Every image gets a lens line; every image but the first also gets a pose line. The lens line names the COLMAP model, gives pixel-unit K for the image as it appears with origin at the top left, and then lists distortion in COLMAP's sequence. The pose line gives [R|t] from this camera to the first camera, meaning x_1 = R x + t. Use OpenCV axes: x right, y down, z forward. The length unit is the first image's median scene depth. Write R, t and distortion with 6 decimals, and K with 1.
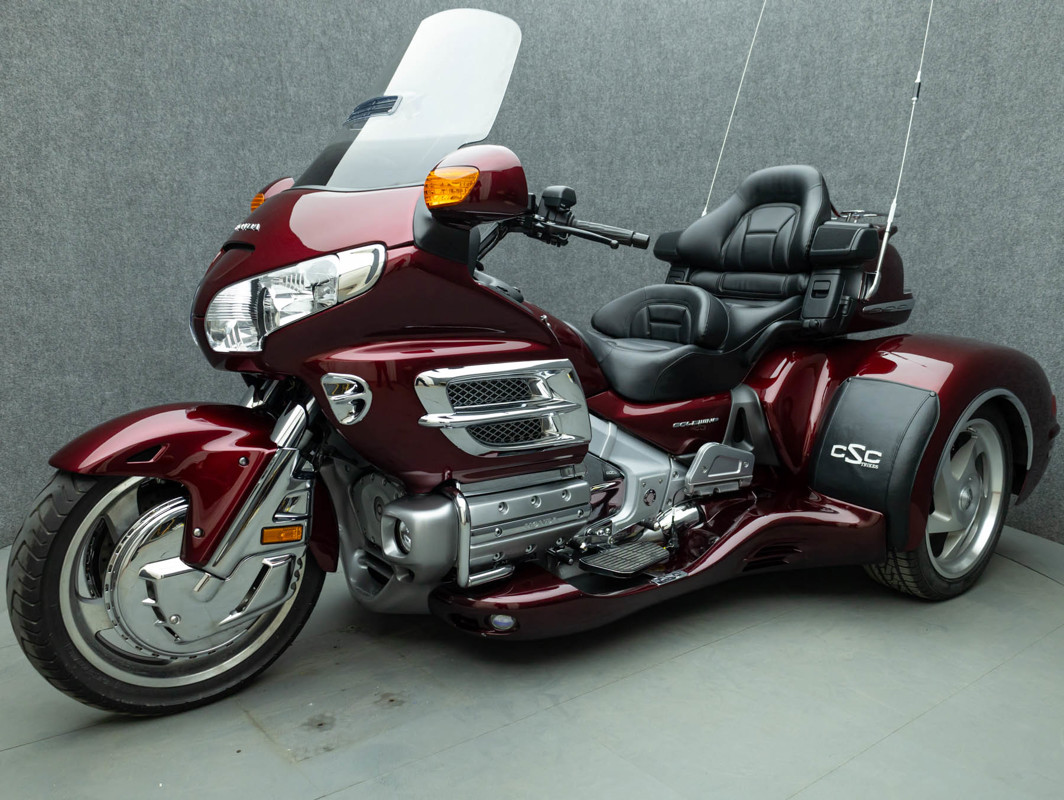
lens RADIAL K [[858.3, 0, 549.3], [0, 858.3, 399.8], [0, 0, 1]] dist [0.008261, -0.000733]
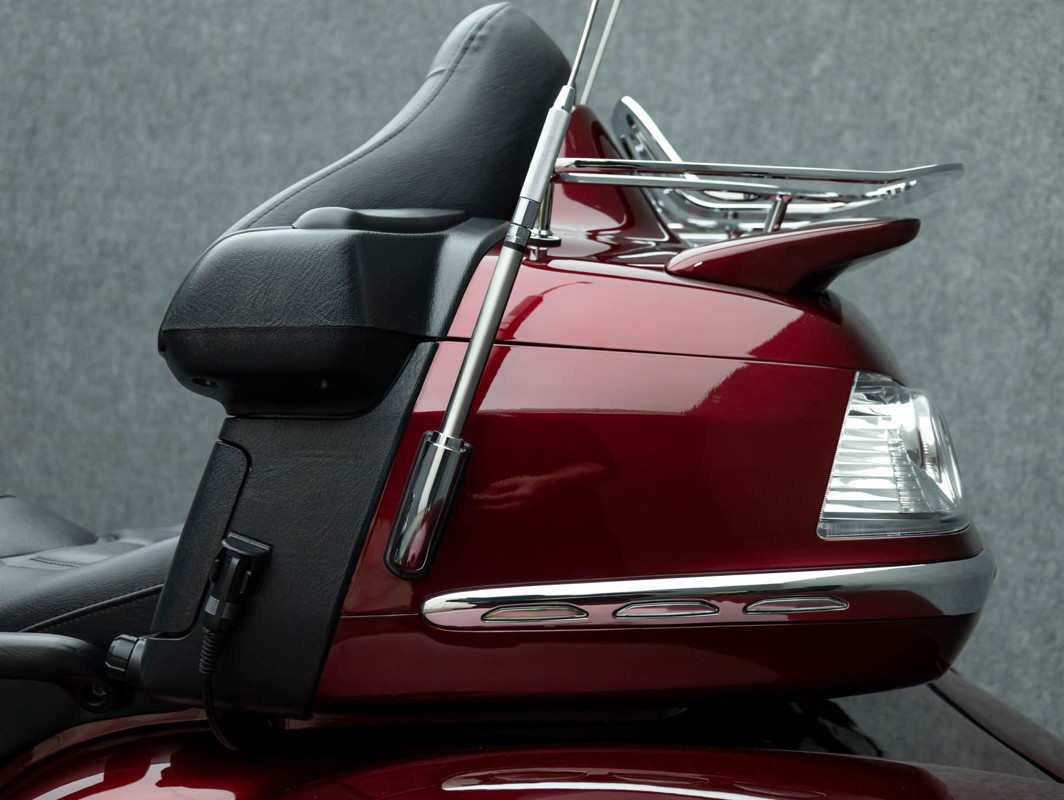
lens RADIAL K [[1725.0, 0, 532.0], [0, 1725.0, 400.0], [0, 0, 1]] dist [0.039419, 0.015306]
pose [[0.989753, -0.011212, 0.142353, 0.214141], [0.030320, 0.990682, -0.132779, -0.043273], [-0.139537, 0.135734, 0.980870, 0.220890]]
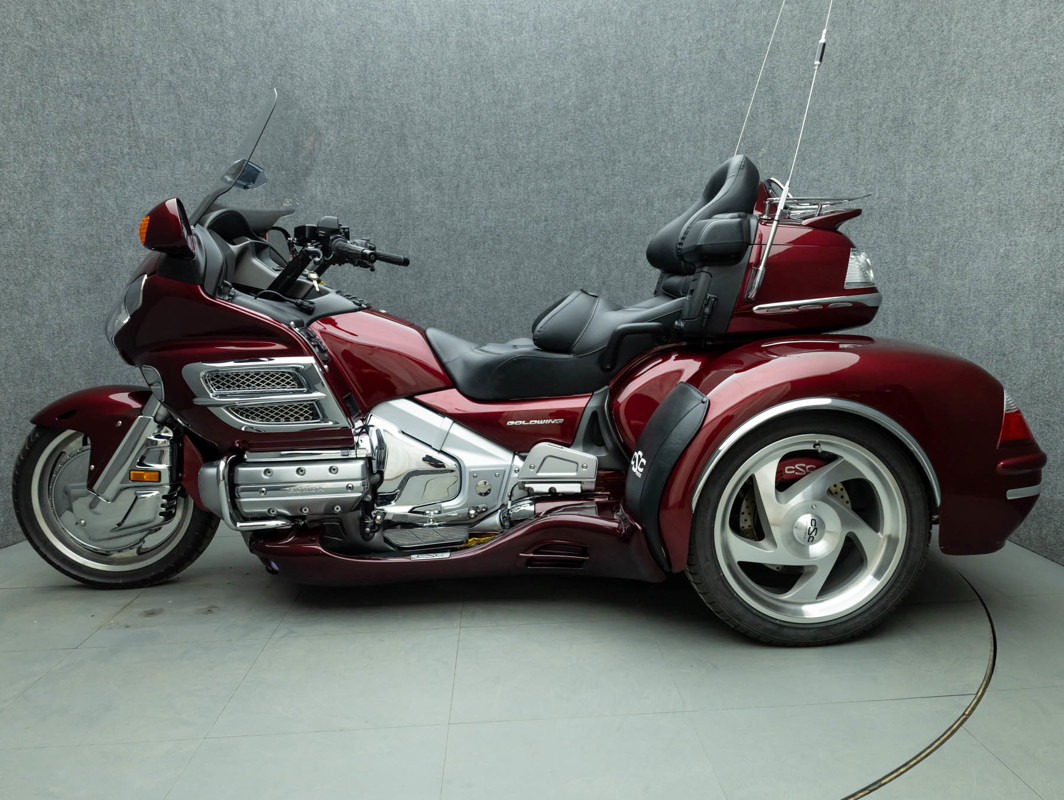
lens RADIAL K [[844.7, 0, 538.7], [0, 844.7, 398.3], [0, 0, 1]] dist [0.013953, 0.005255]
pose [[0.981139, -0.080230, 0.175869, -0.042397], [0.083747, 0.996407, -0.012654, 0.014548], [-0.174221, 0.027144, 0.984332, -0.071450]]
